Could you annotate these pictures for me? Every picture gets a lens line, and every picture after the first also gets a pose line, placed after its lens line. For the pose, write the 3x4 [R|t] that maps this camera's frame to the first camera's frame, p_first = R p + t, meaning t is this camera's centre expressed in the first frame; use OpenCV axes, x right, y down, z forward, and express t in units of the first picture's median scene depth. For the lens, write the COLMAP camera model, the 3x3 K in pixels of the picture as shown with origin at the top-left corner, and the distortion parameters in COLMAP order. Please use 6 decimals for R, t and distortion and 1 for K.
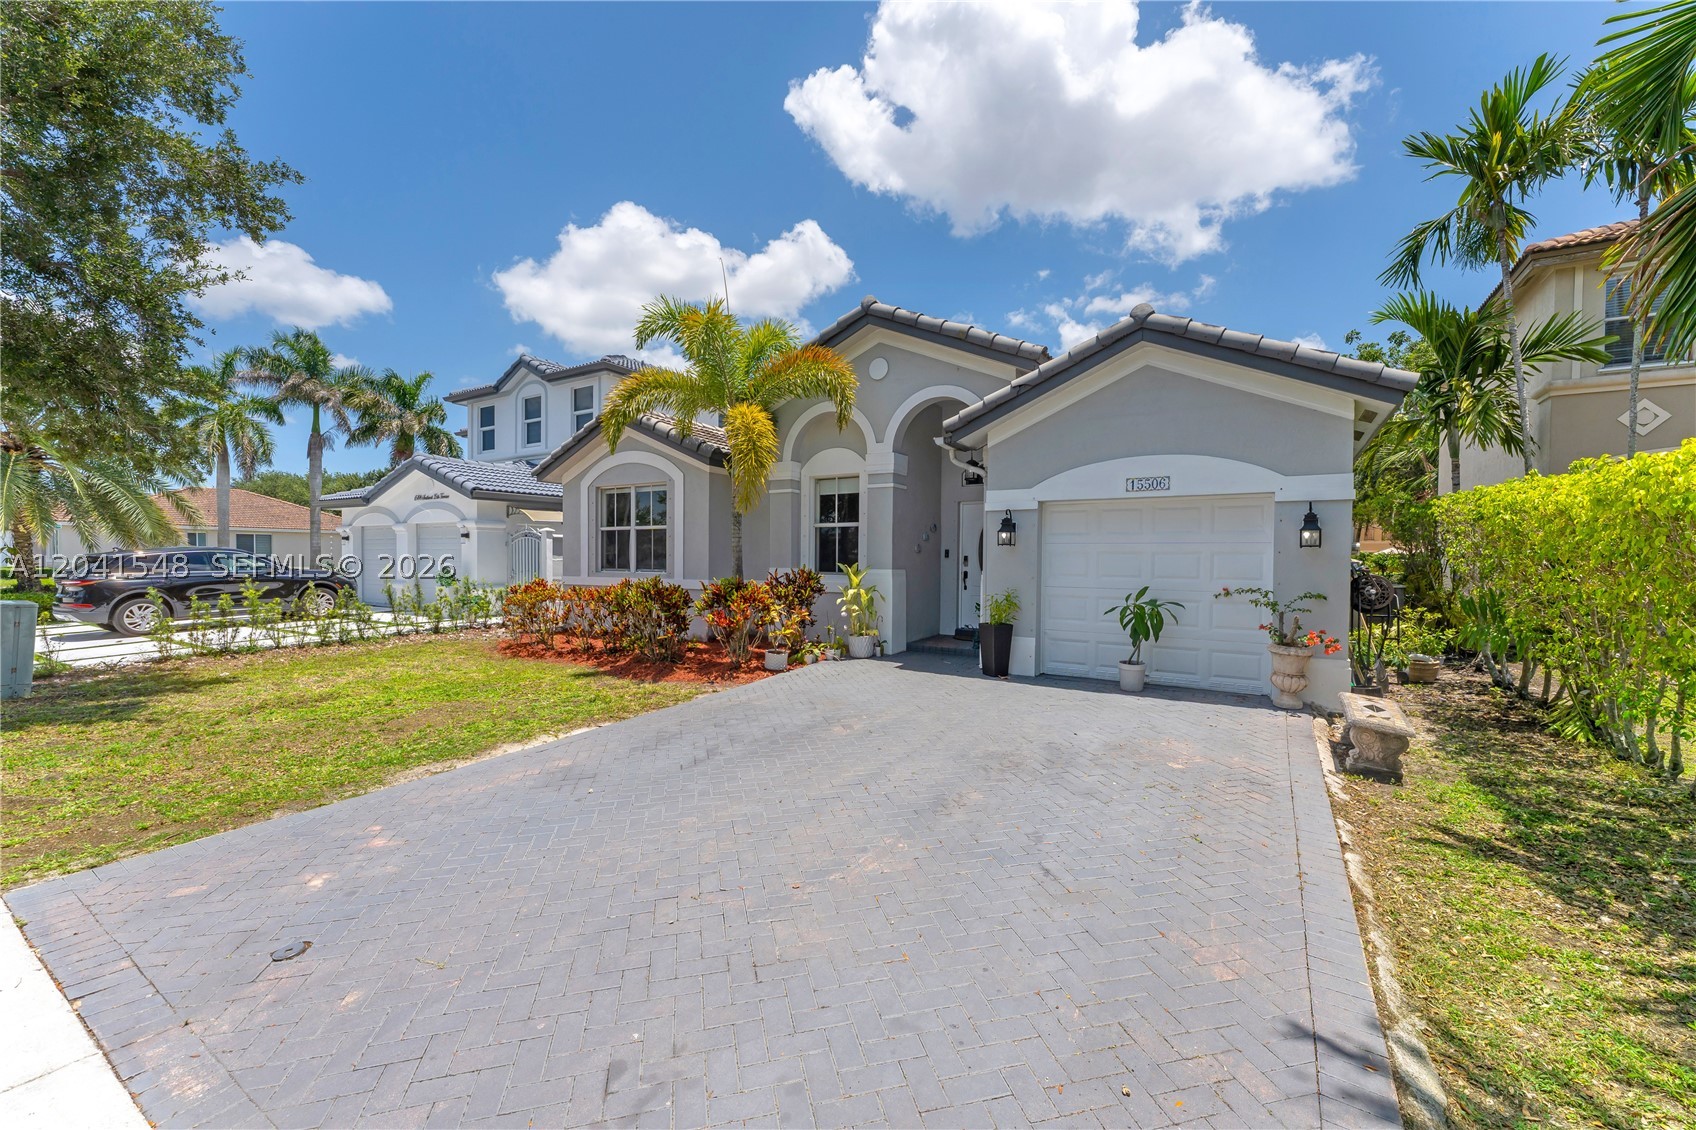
lens RADIAL K [[700.0, 0, 848.0], [0, 700.0, 565.0], [0, 0, 1]] dist [-0.000865, -0.000047]
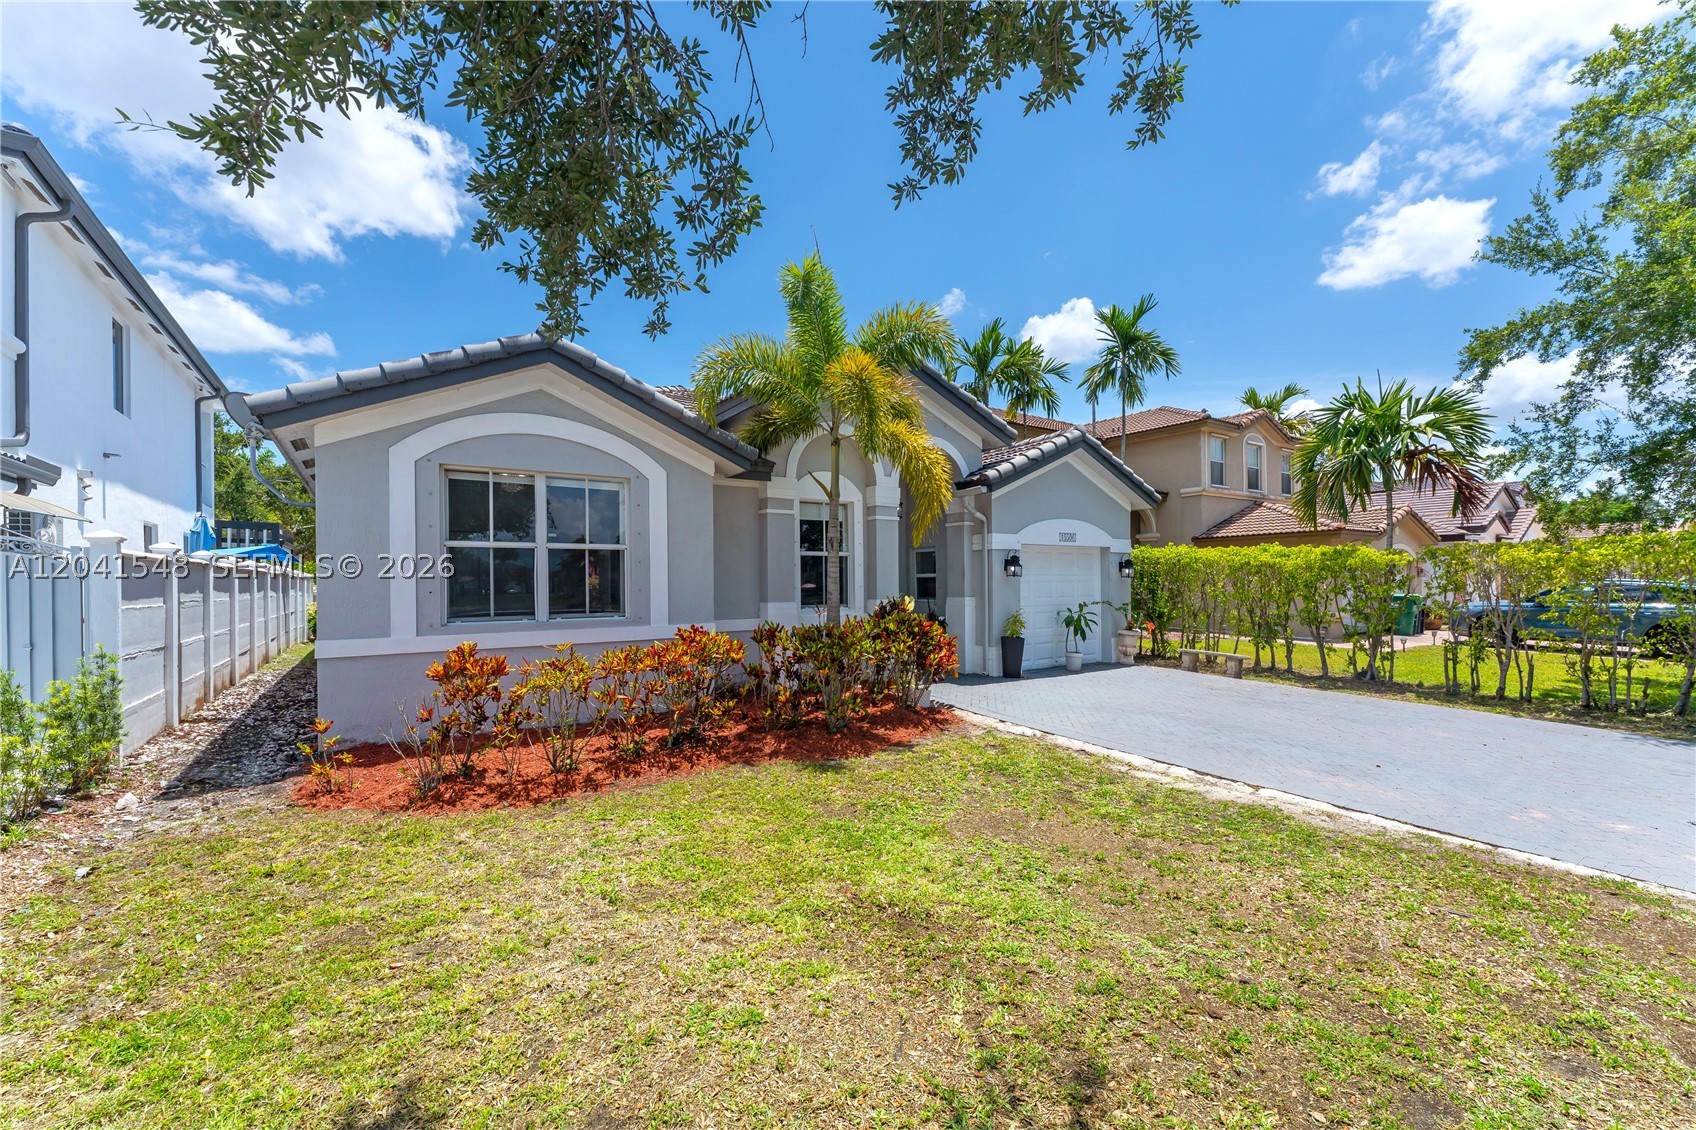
lens RADIAL K [[709.0, 0, 843.1], [0, 709.0, 574.2], [0, 0, 1]] dist [0.001136, 0.000274]
pose [[0.383548, -0.000547, 0.923521, -0.926674], [0.018032, 0.999814, -0.006897, -0.024086], [-0.923345, 0.019298, 0.383487, 0.654308]]
